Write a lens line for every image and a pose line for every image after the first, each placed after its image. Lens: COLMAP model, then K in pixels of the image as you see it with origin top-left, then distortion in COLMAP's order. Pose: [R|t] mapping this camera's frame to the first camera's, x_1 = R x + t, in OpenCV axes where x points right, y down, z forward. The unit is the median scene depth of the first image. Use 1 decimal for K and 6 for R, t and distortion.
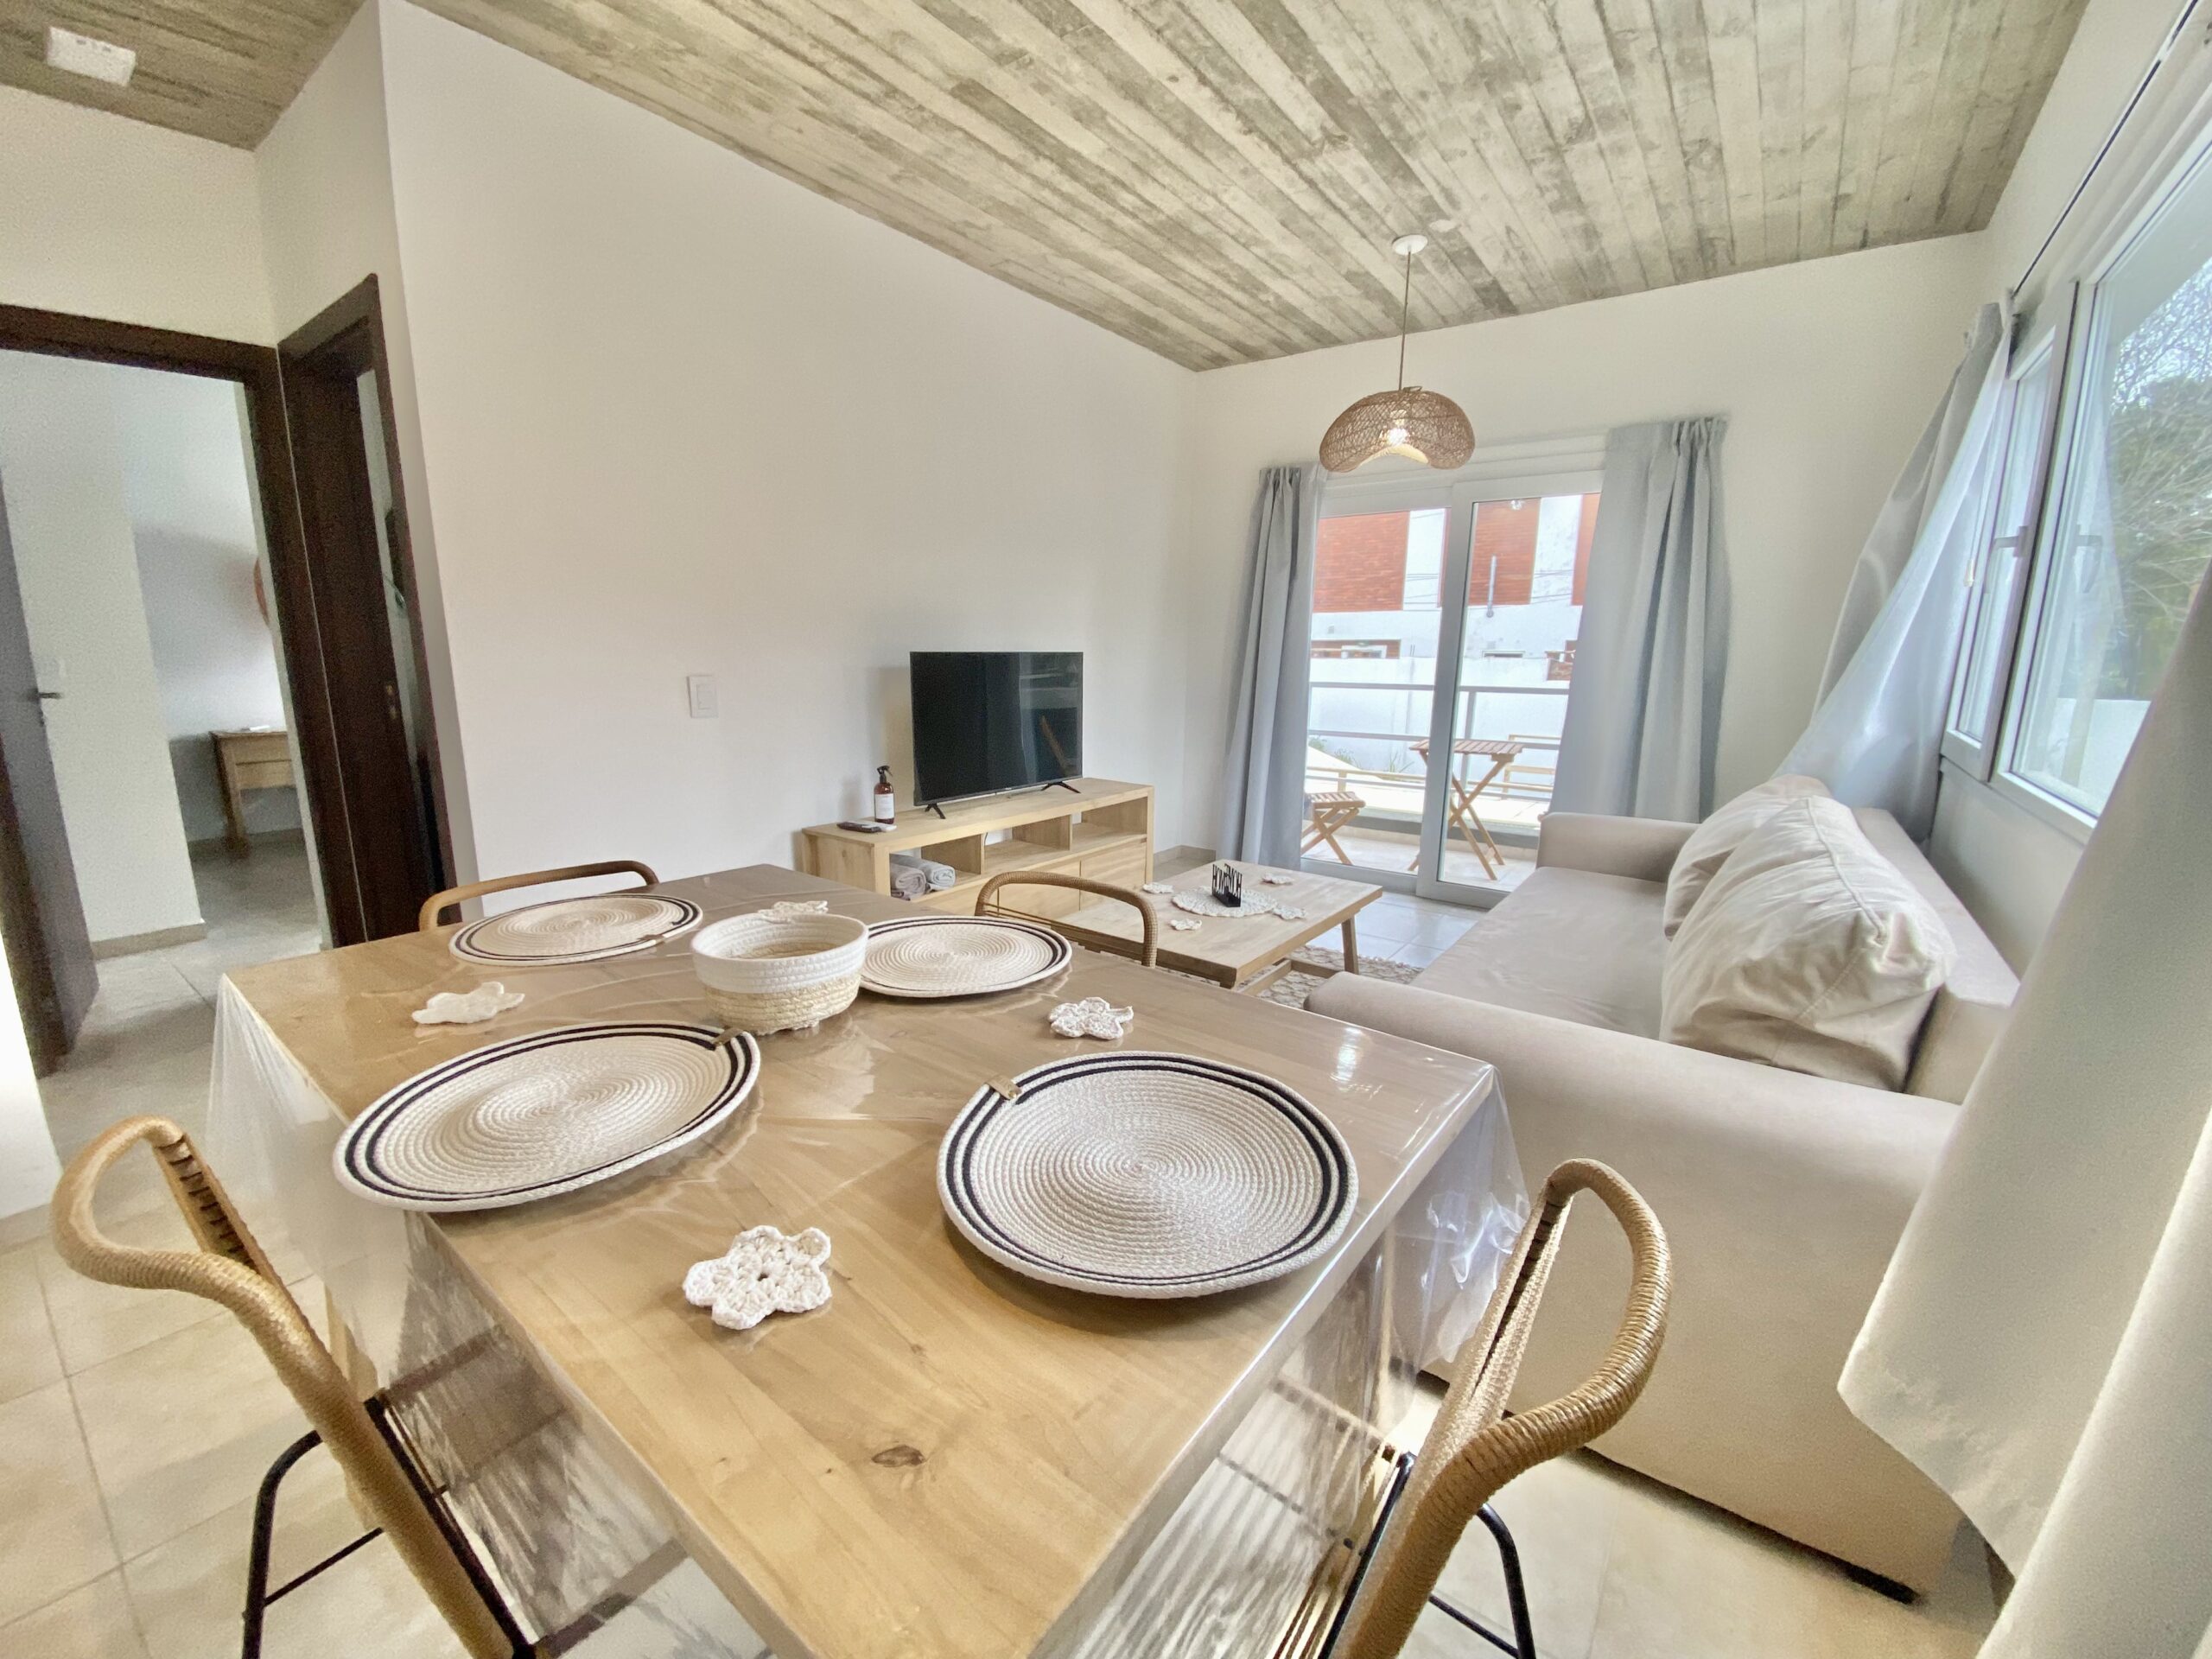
lens RADIAL K [[902.9, 0, 1095.5], [0, 902.9, 832.4], [0, 0, 1]] dist [0.013248, -0.017763]
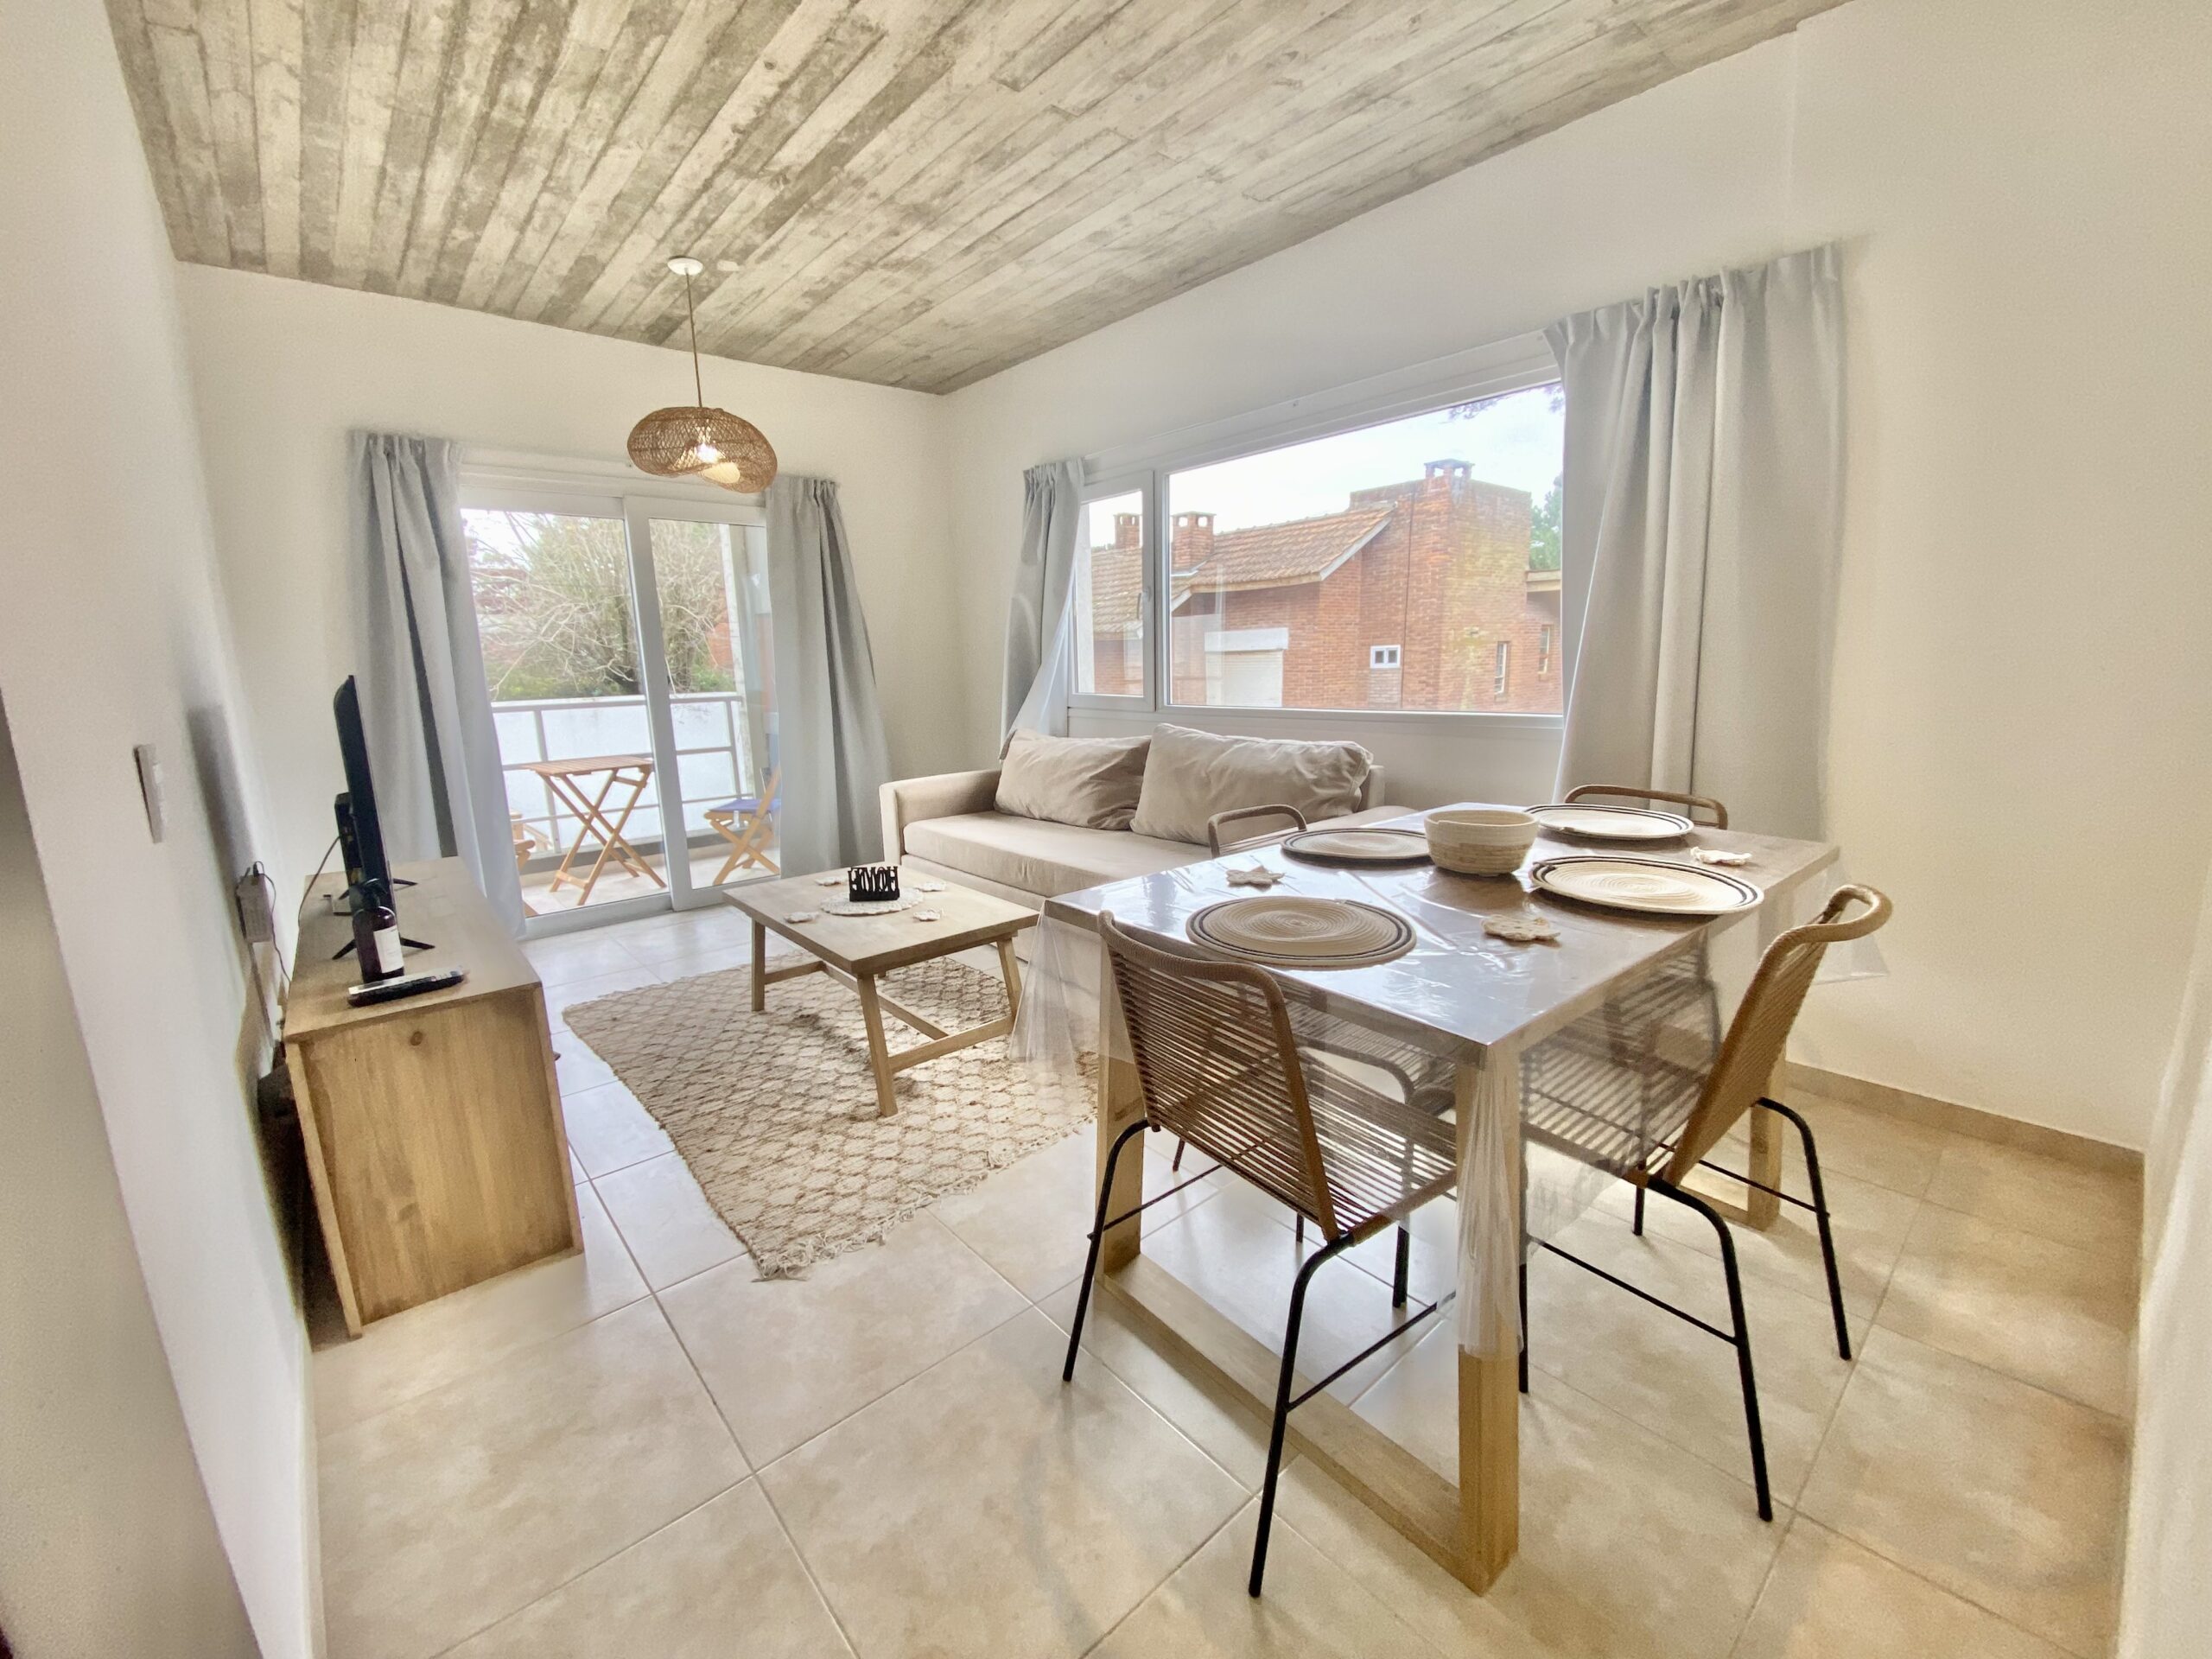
lens RADIAL K [[906.5, 0, 1099.6], [0, 906.5, 830.4], [0, 0, 1]] dist [0.012604, -0.017648]
pose [[0.212175, -0.202186, 0.956087, -0.849364], [0.225725, 0.962045, 0.153354, -0.109861], [-0.950805, 0.183275, 0.249760, 0.528042]]
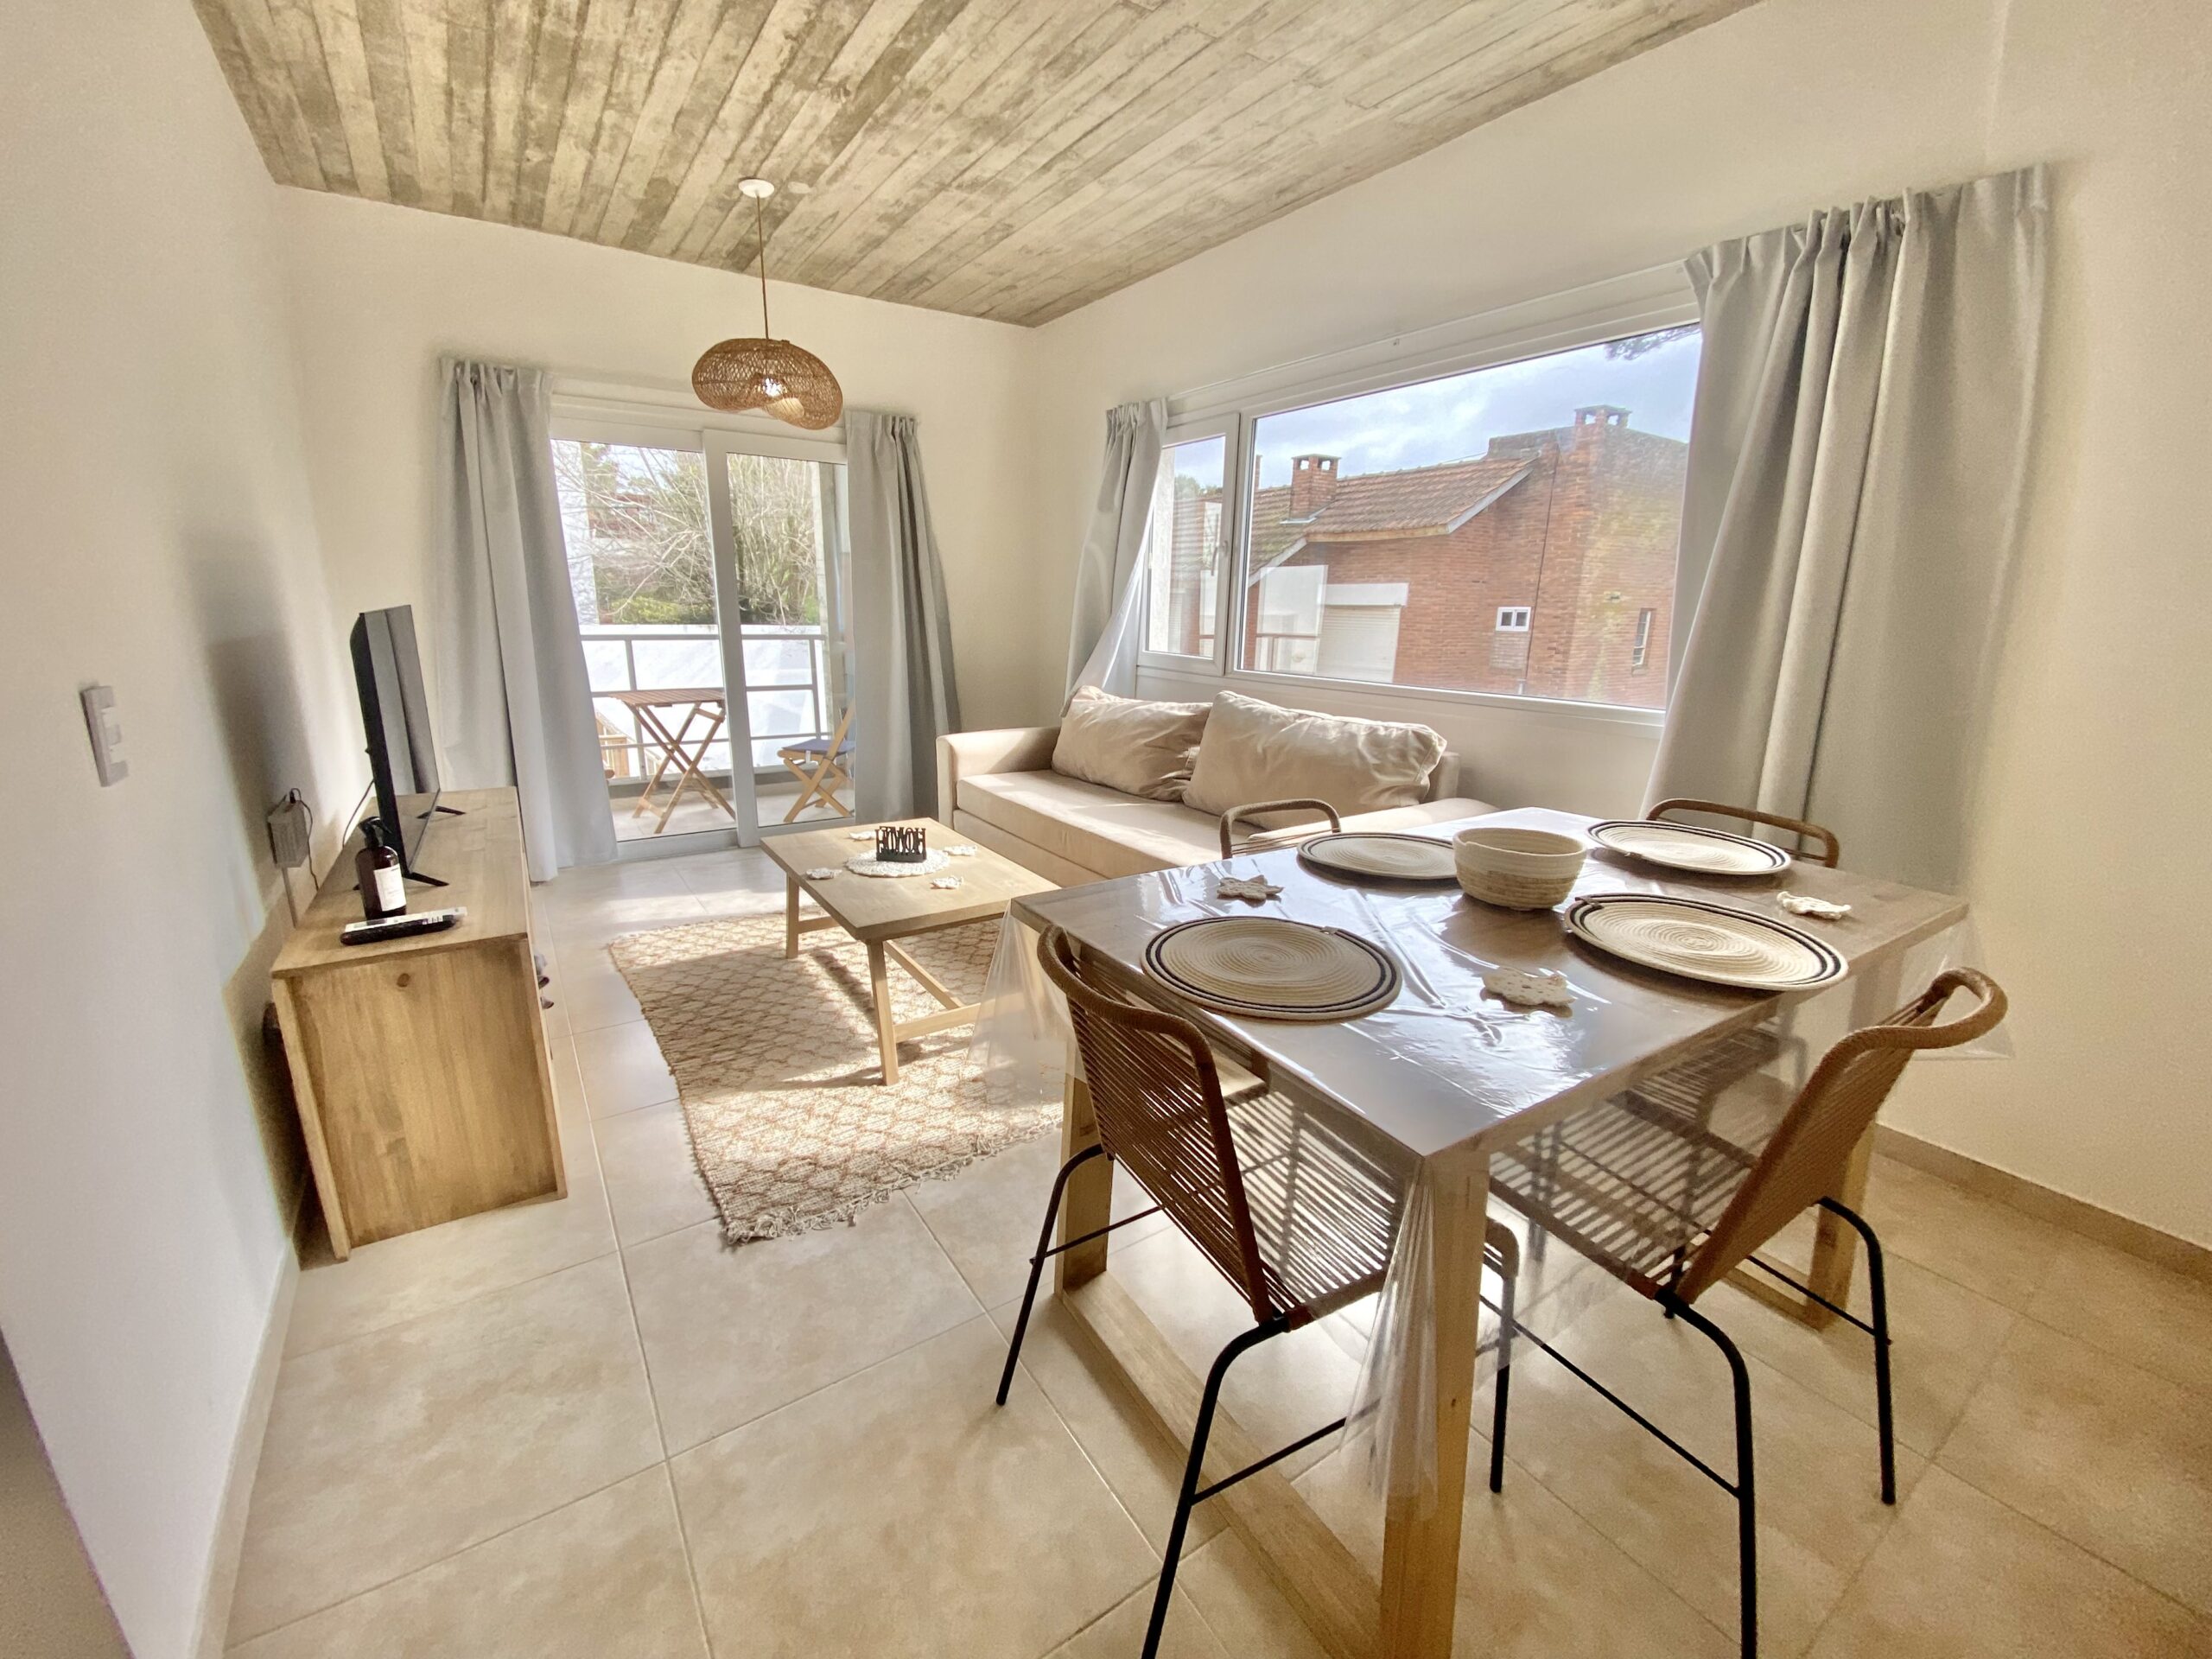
lens RADIAL K [[906.5, 0, 1099.6], [0, 906.5, 830.4], [0, 0, 1]] dist [0.012604, -0.017648]
pose [[0.332931, -0.238608, 0.912263, -0.764157], [0.178155, 0.965948, 0.187632, -0.116205], [-0.925969, 0.100055, 0.364103, 0.462288]]
